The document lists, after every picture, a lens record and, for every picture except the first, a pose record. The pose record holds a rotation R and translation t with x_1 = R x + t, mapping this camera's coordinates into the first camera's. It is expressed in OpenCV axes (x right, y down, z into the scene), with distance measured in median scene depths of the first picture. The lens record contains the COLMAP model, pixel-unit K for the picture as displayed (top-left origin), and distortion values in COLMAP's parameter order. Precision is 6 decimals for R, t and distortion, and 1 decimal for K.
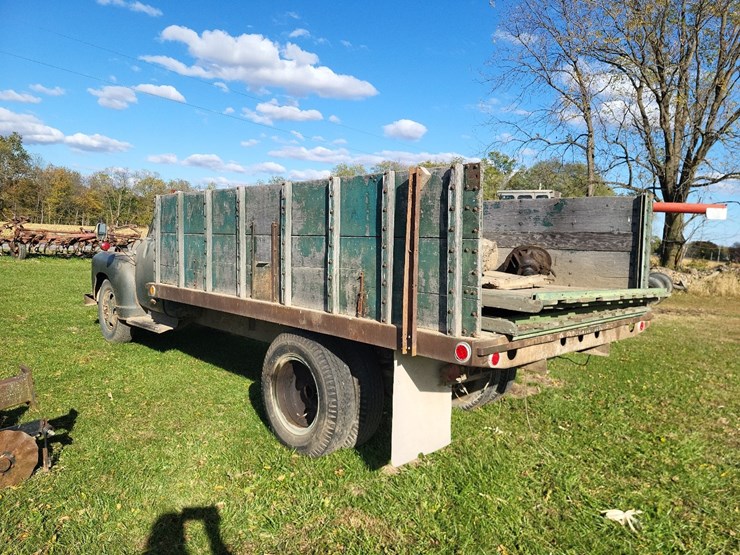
lens RADIAL K [[553.3, 0, 363.3], [0, 553.3, 277.4], [0, 0, 1]] dist [0.051596, -0.041882]
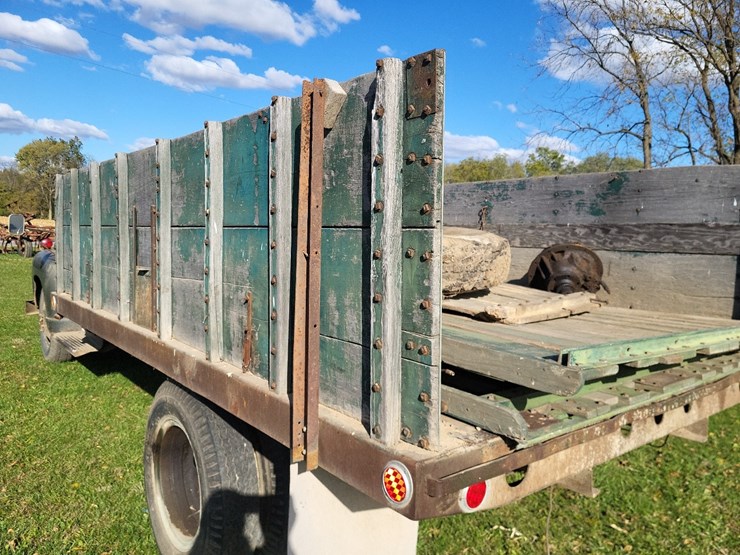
lens RADIAL K [[553.3, 0, 363.3], [0, 553.3, 277.4], [0, 0, 1]] dist [0.051596, -0.041882]
pose [[0.997001, 0.008978, -0.076863, 0.133084], [-0.008853, 0.999959, 0.001973, -0.021931], [0.076878, -0.001286, 0.997040, 0.399883]]
